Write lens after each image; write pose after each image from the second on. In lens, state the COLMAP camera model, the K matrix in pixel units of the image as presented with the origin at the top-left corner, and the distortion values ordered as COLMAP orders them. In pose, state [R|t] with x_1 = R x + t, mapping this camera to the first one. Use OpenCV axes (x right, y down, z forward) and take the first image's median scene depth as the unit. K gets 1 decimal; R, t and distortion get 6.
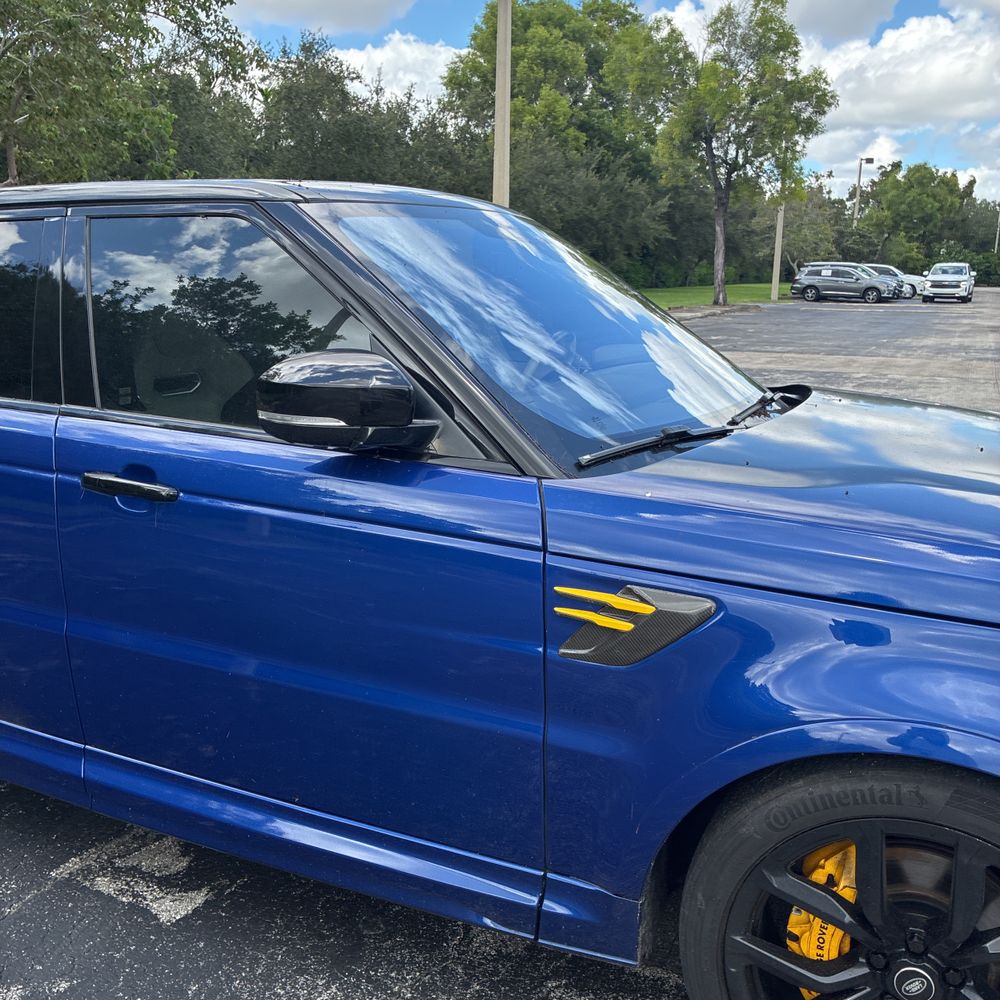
lens RADIAL K [[1013.3, 0, 491.4], [0, 1013.3, 495.3], [0, 0, 1]] dist [0.015822, 0.000000]
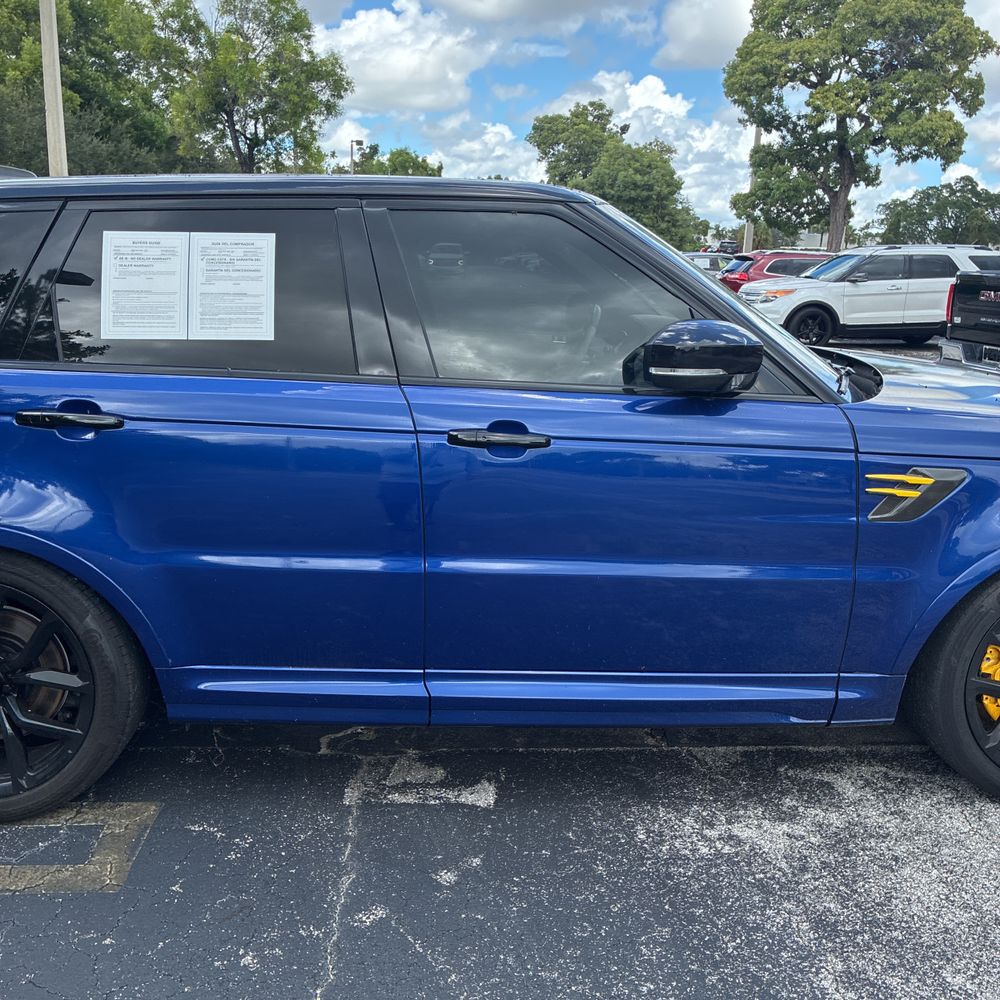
lens RADIAL K [[1013.3, 0, 497.6], [0, 1013.3, 498.5], [0, 0, 1]] dist [0.015822, 0.000000]
pose [[0.880872, -0.099924, 0.462688, -0.739253], [0.087486, 0.994993, 0.048325, 0.003032], [-0.465200, -0.002090, 0.885203, -0.051960]]
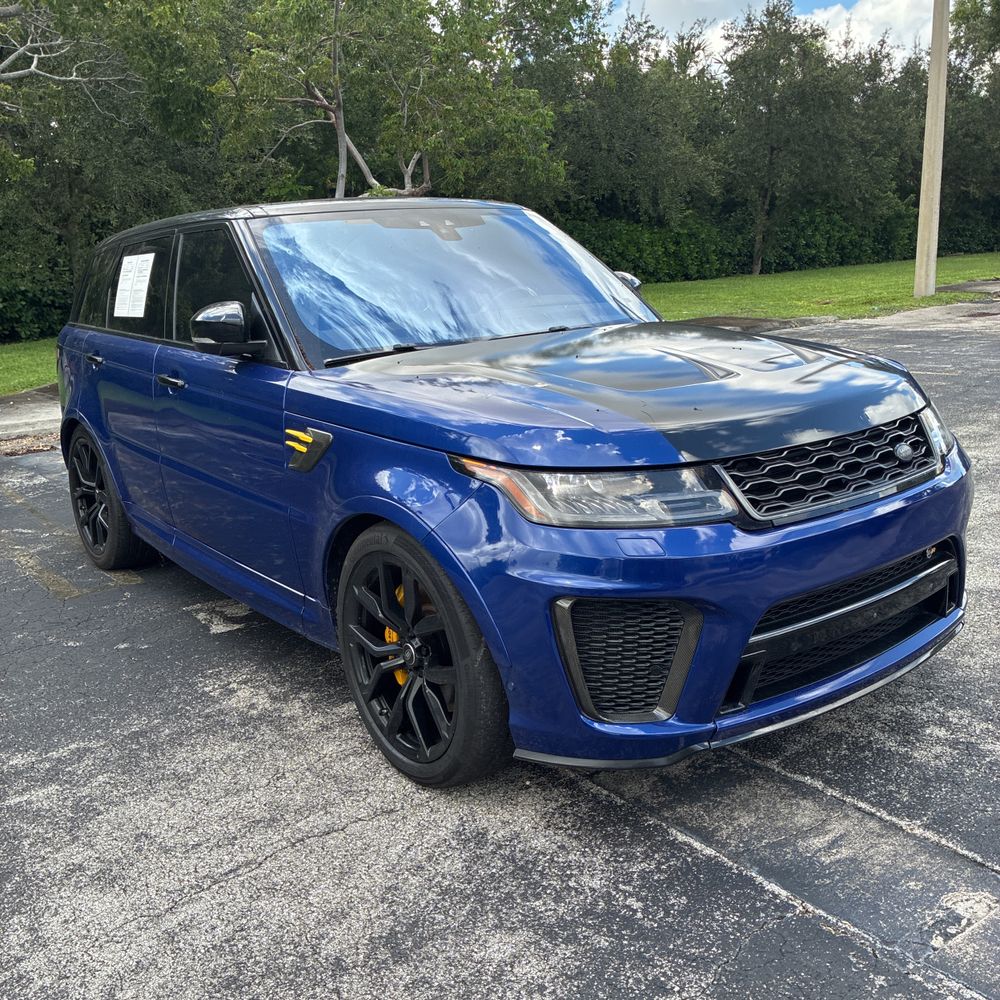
lens RADIAL K [[1013.3, 0, 492.3], [0, 1013.3, 507.8], [0, 0, 1]] dist [0.015822, 0.000000]
pose [[0.879558, 0.061235, -0.471835, 0.835807], [-0.041794, 0.997794, 0.051584, 0.080780], [0.473952, -0.025651, 0.880177, -0.285614]]
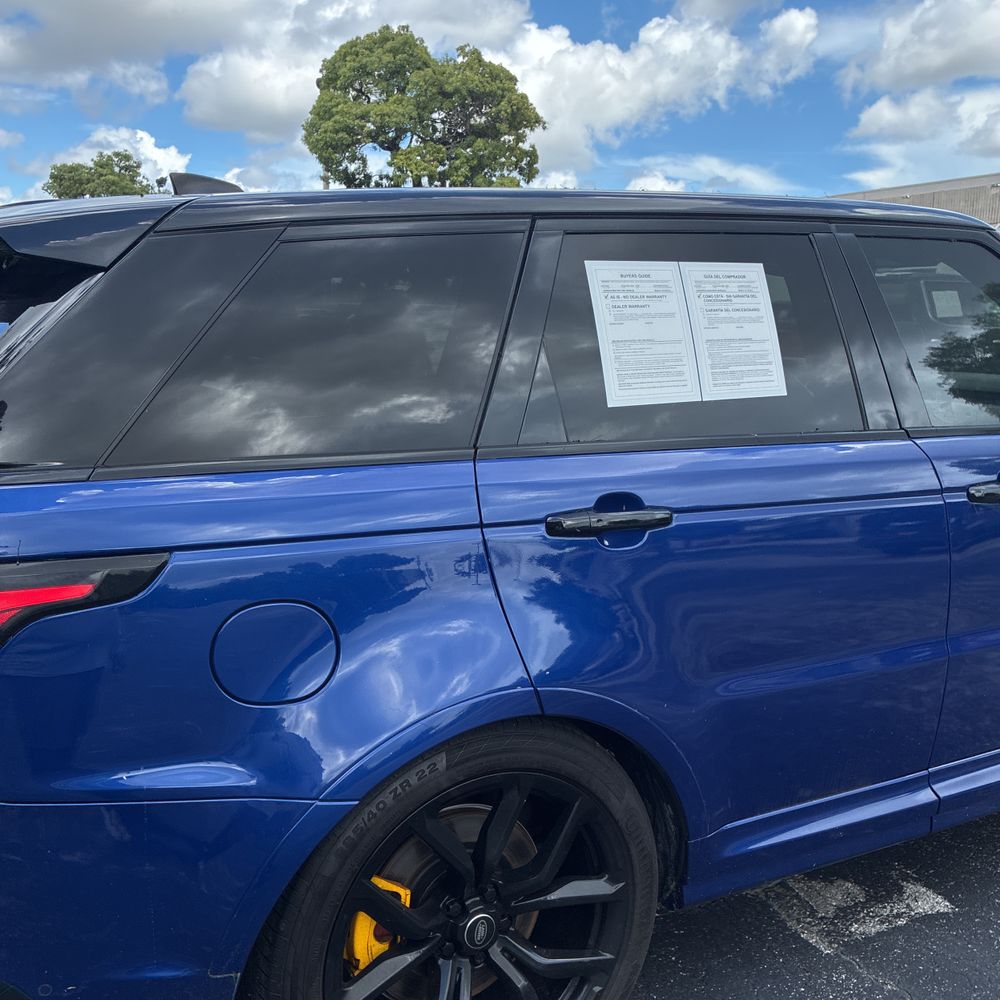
lens RADIAL K [[1013.3, 0, 501.2], [0, 1013.3, 512.8], [0, 0, 1]] dist [0.015822, 0.000000]
pose [[0.582494, -0.159997, 0.796933, -1.223015], [0.175907, 0.982015, 0.068581, -0.123457], [-0.793573, 0.100238, 0.600162, 0.625614]]
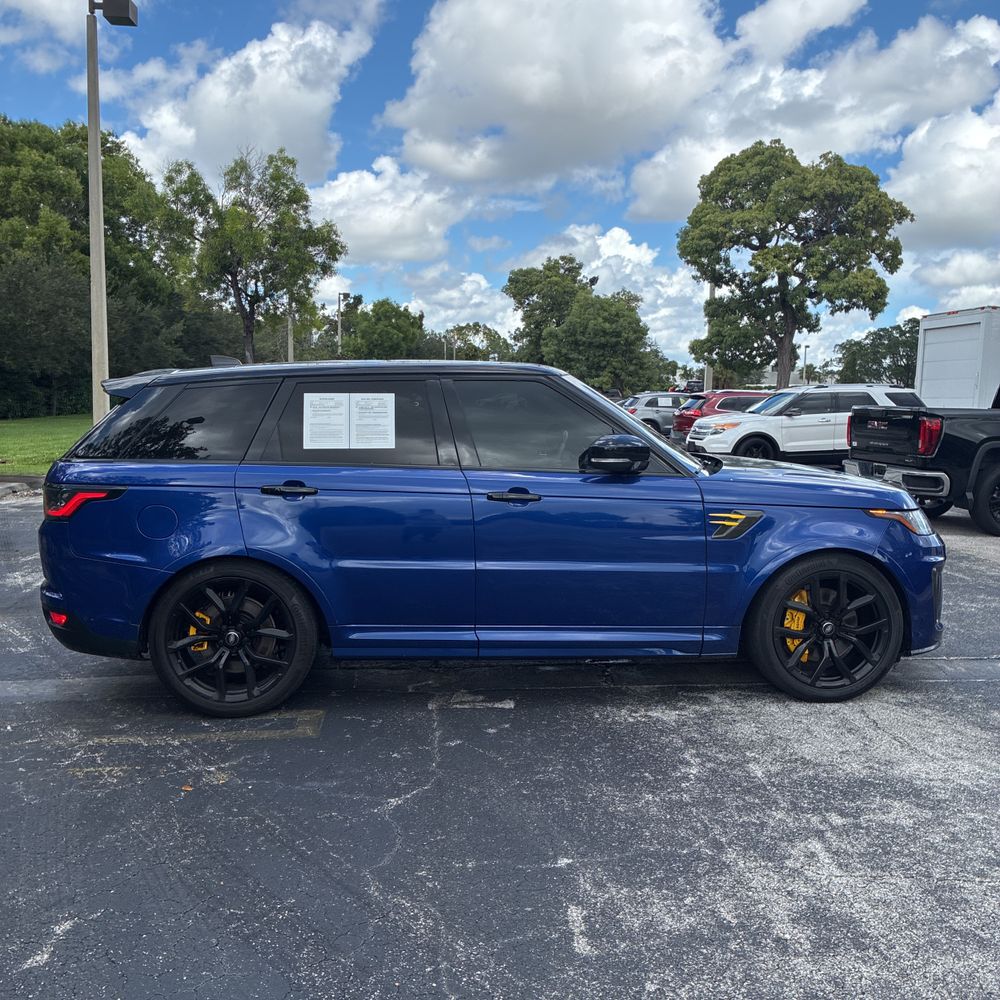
lens RADIAL K [[1013.3, 0, 510.0], [0, 1013.3, 494.0], [0, 0, 1]] dist [0.015822, 0.000000]
pose [[0.864580, -0.050215, 0.499980, -1.206249], [0.107603, 0.990415, -0.086597, 0.144941], [-0.490839, 0.128669, 0.861697, -0.771220]]
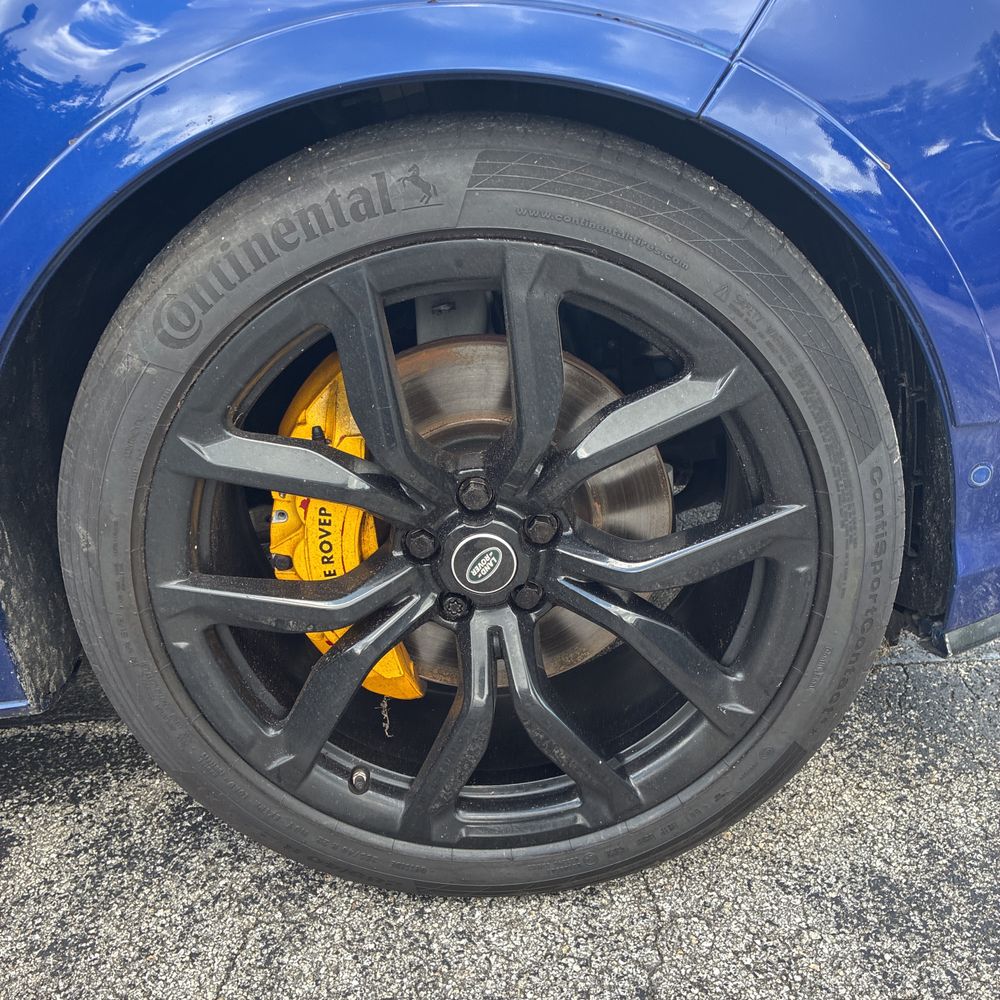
lens RADIAL K [[1013.3, 0, 499.0], [0, 1013.3, 501.8], [0, 0, 1]] dist [0.015822, 0.000000]
pose [[0.895624, -0.244414, 0.371645, 0.134265], [0.174560, 0.961612, 0.211735, 0.201230], [-0.409130, -0.124761, 0.903907, 0.298069]]
